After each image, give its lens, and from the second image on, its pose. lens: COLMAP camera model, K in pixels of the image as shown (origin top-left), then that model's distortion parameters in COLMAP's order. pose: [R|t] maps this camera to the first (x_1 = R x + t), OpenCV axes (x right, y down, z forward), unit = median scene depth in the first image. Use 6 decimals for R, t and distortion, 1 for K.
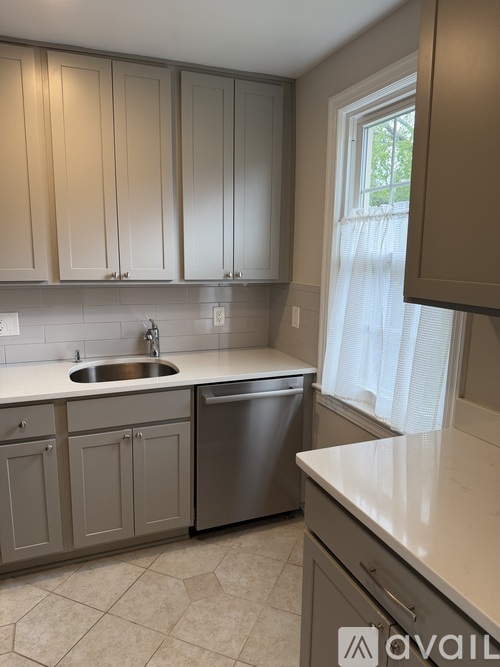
lens RADIAL K [[468.5, 0, 250.0], [0, 468.5, 333.5], [0, 0, 1]] dist [0.059286, -0.080165]
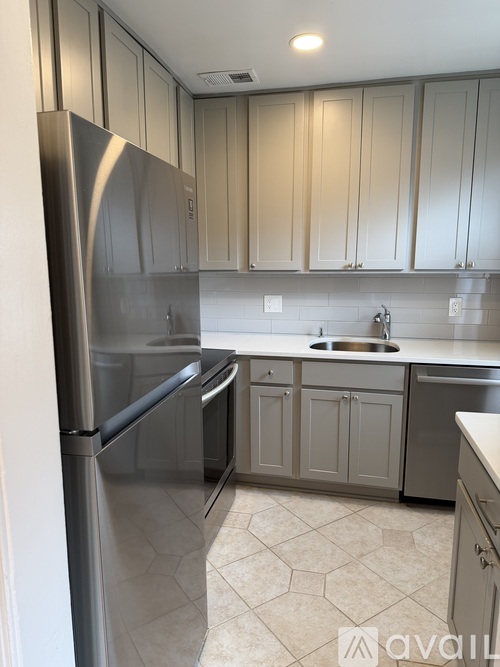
lens RADIAL K [[468.5, 0, 250.0], [0, 468.5, 333.5], [0, 0, 1]] dist [0.059286, -0.080165]
pose [[0.824525, 0.075081, -0.560822, 0.193885], [-0.084350, 0.996392, 0.009381, 0.062239], [0.559503, 0.039570, 0.827883, -0.141205]]
